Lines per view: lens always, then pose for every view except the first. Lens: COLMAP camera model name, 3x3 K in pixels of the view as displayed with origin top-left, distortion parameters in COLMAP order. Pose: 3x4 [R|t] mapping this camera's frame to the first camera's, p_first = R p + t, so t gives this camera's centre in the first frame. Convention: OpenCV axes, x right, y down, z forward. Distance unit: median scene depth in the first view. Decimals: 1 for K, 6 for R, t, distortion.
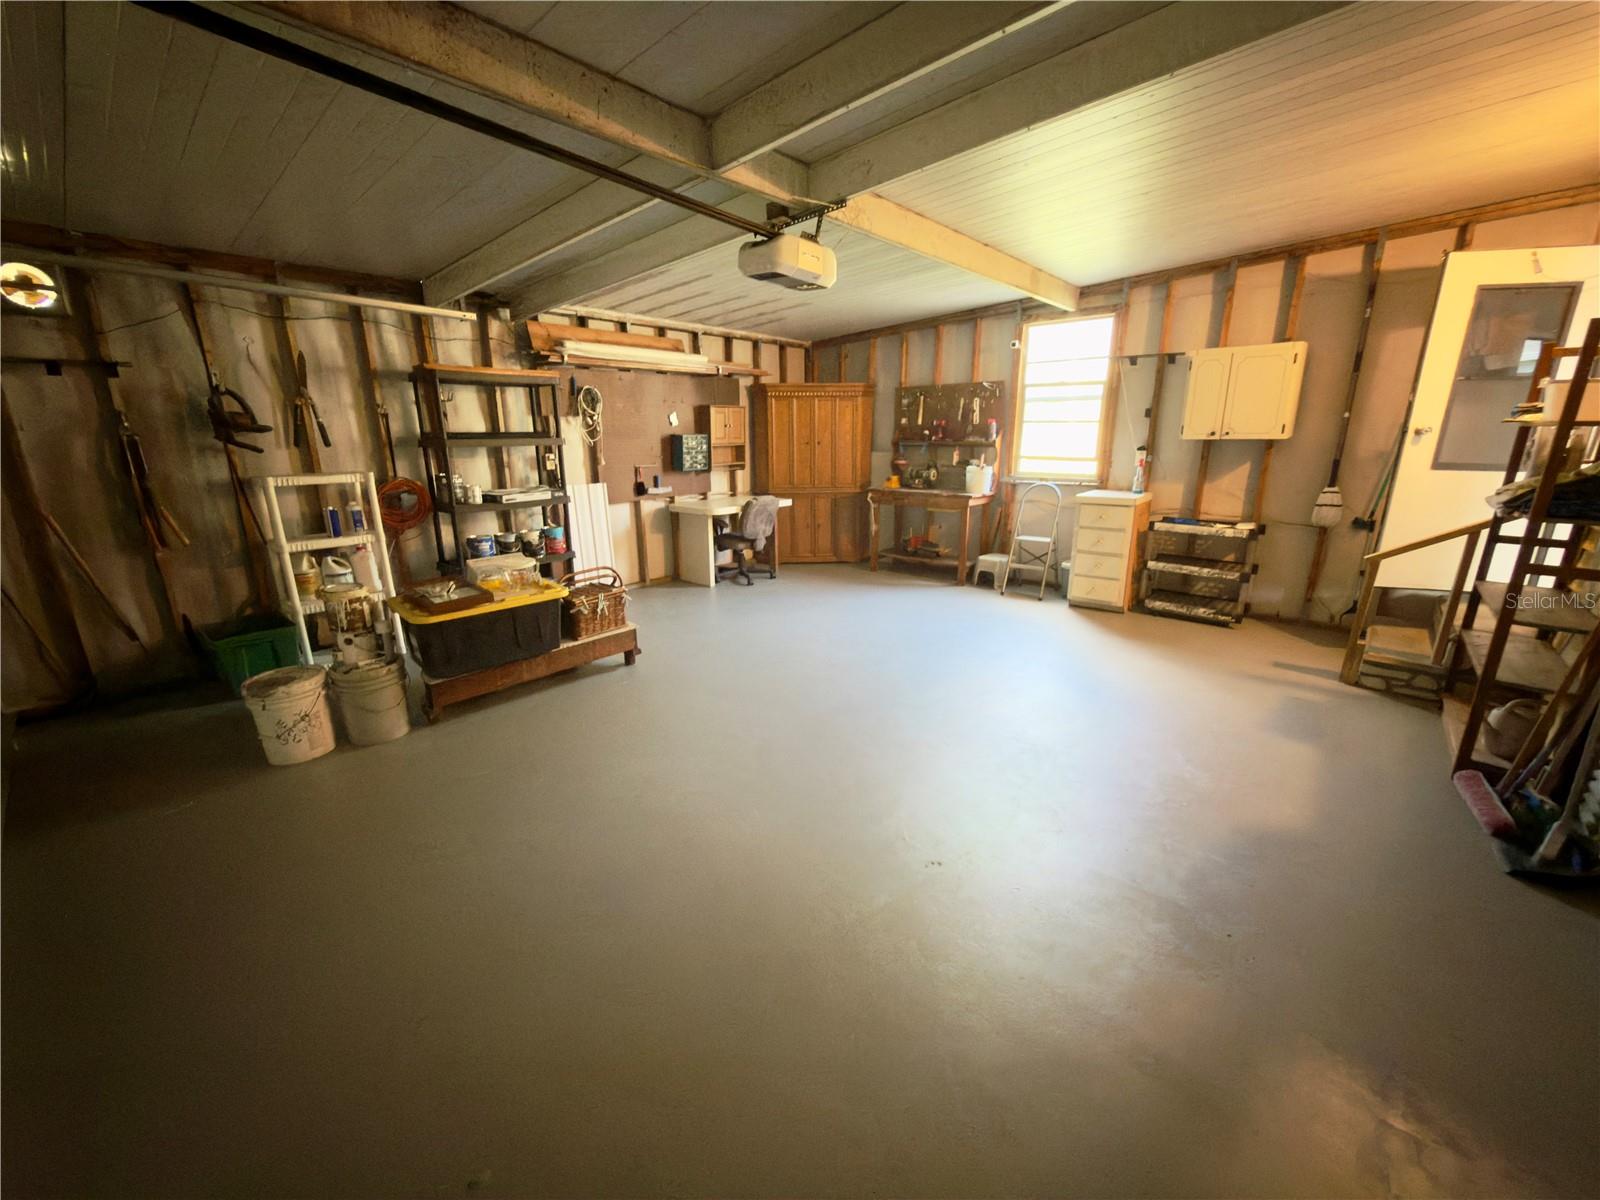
lens RADIAL K [[636.7, 0, 799.7], [0, 636.7, 598.1], [0, 0, 1]] dist [0.000999, 0.000139]
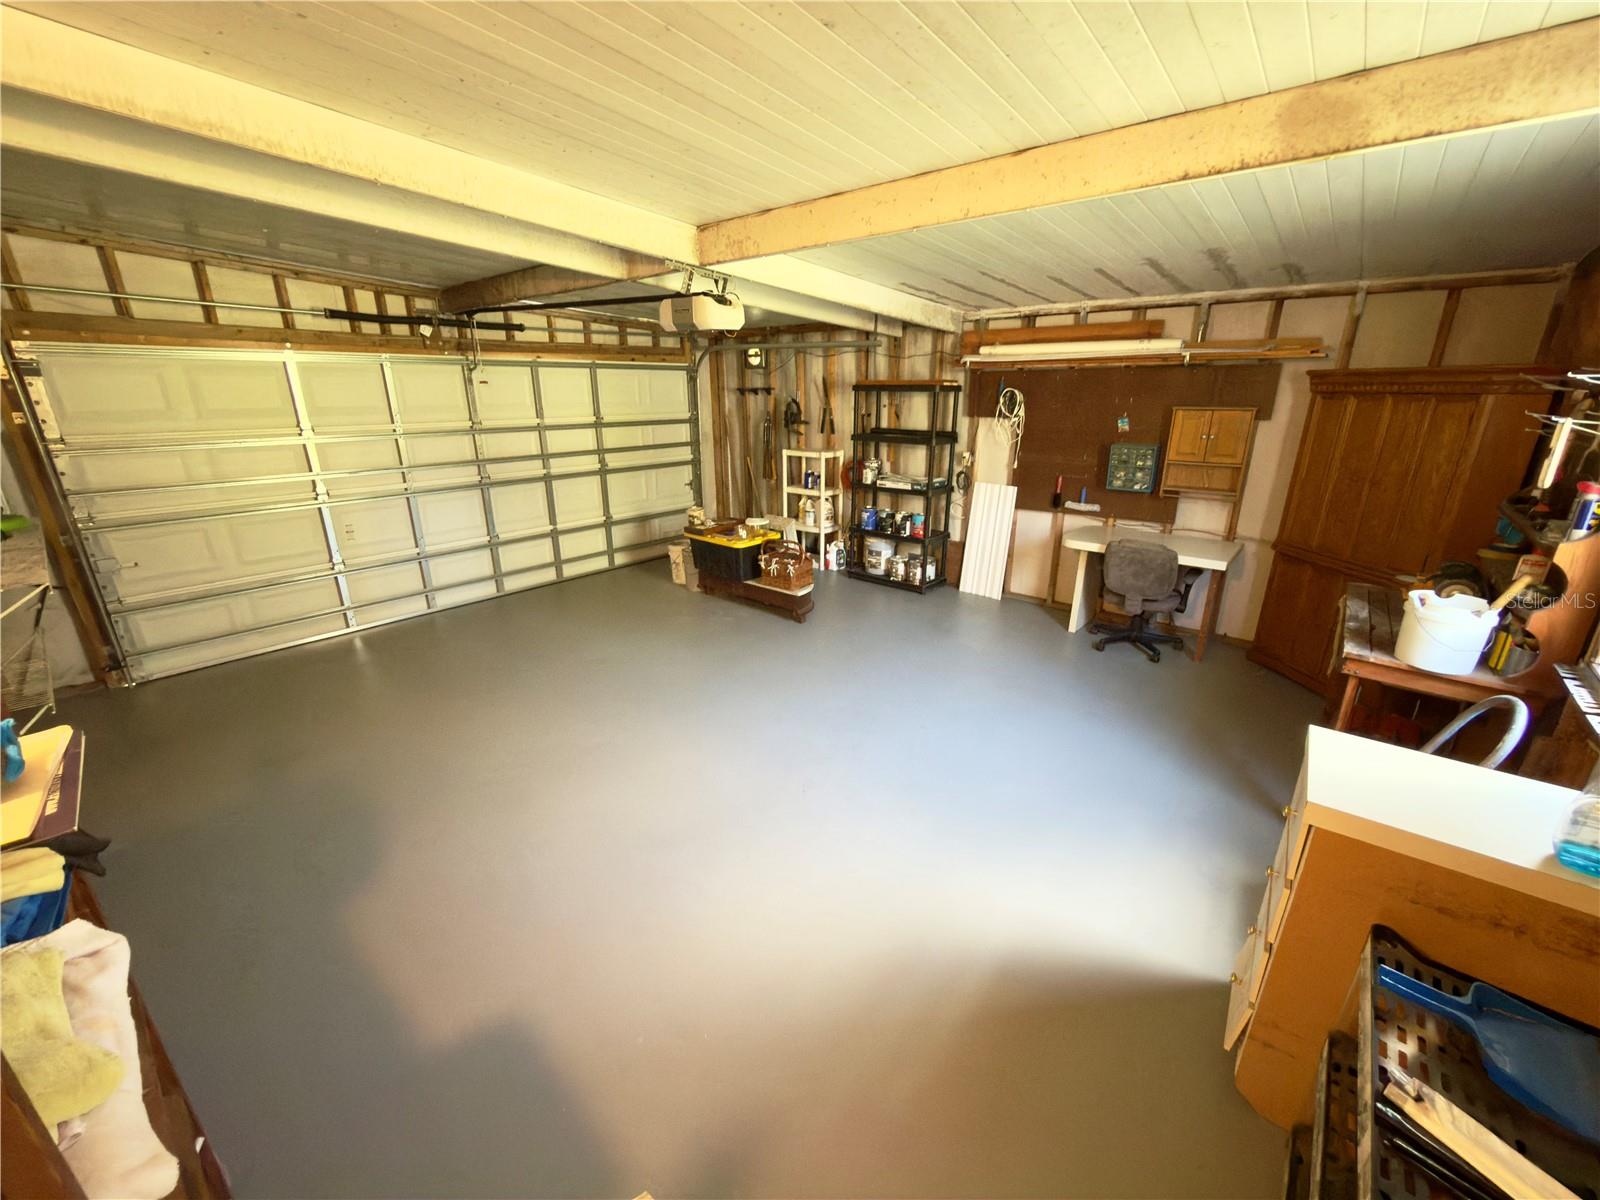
lens RADIAL K [[636.7, 0, 799.7], [0, 636.7, 598.1], [0, 0, 1]] dist [0.000999, 0.000139]
pose [[0.038280, 0.322828, -0.945683, 0.821788], [-0.250193, 0.919330, 0.303704, -0.294439], [0.967439, 0.224977, 0.115961, 0.749188]]
